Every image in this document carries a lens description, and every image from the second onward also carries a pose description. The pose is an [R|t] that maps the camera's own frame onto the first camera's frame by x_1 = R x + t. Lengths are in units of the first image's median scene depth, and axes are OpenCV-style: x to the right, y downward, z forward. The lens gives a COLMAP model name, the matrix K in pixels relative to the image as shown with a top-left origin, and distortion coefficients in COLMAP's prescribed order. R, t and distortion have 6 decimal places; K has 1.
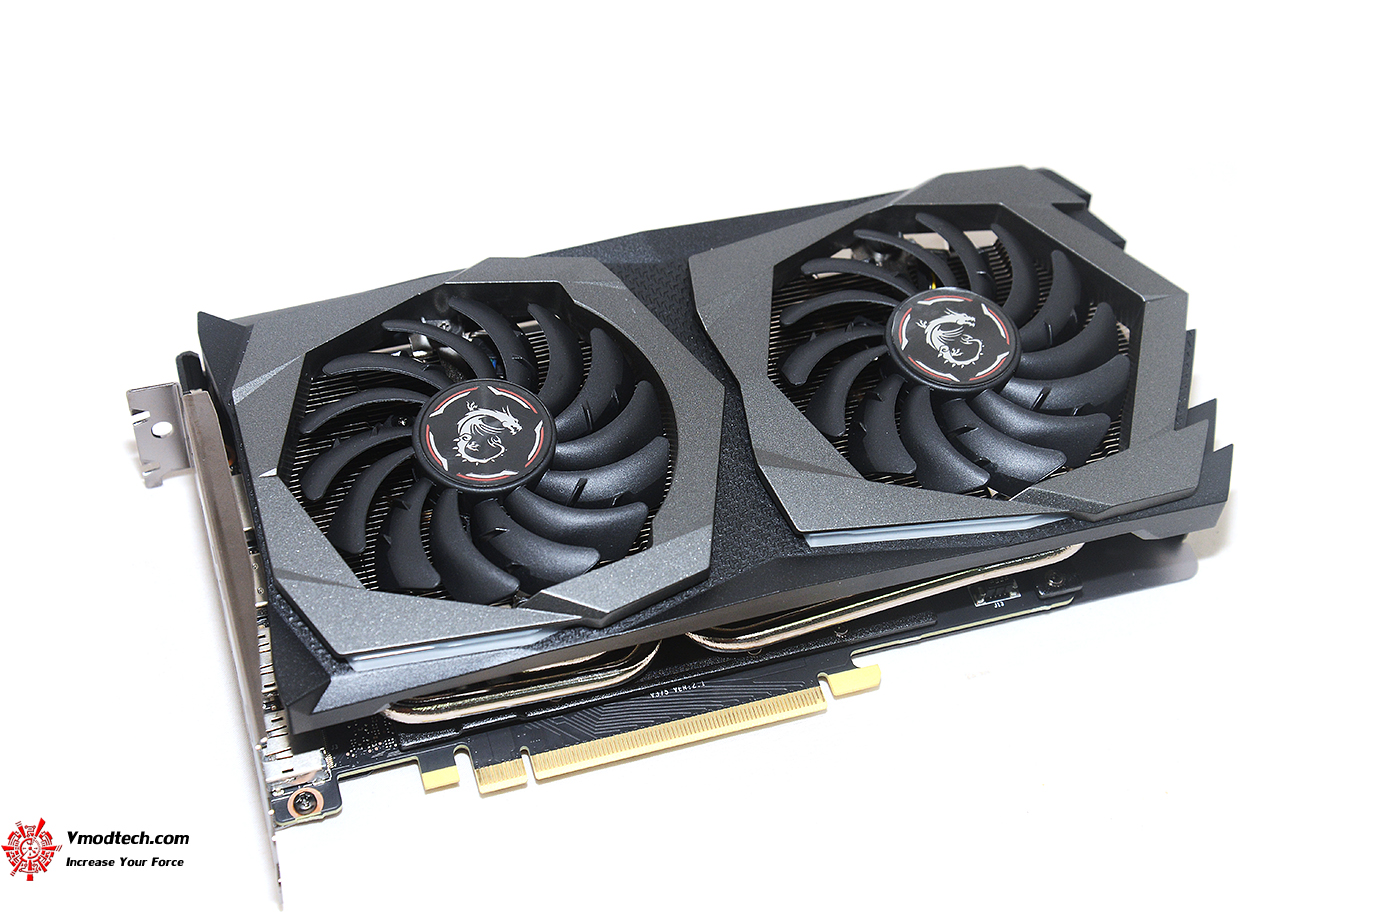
lens RADIAL K [[2048.2, 0, 689.0], [0, 2048.2, 460.0], [0, 0, 1]] dist [0.245267, -0.002184]
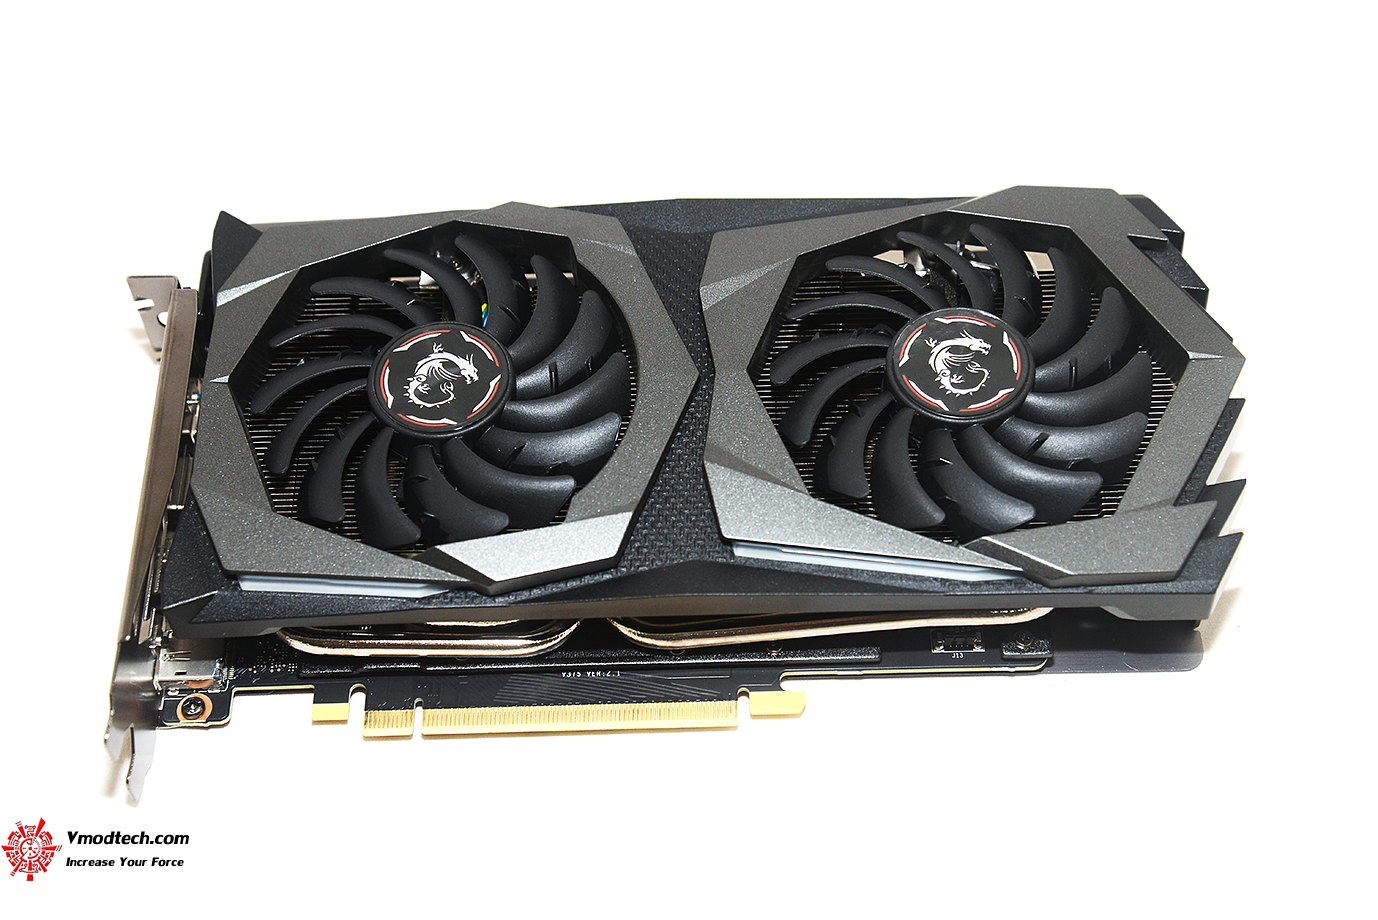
lens RADIAL K [[2048.2, 0, 689.0], [0, 2048.2, 460.0], [0, 0, 1]] dist [0.245267, -0.002184]
pose [[0.953660, 0.180288, -0.240891, 0.250020], [-0.173919, 0.983608, 0.047628, -0.040536], [0.245529, -0.003526, 0.969383, 0.076218]]
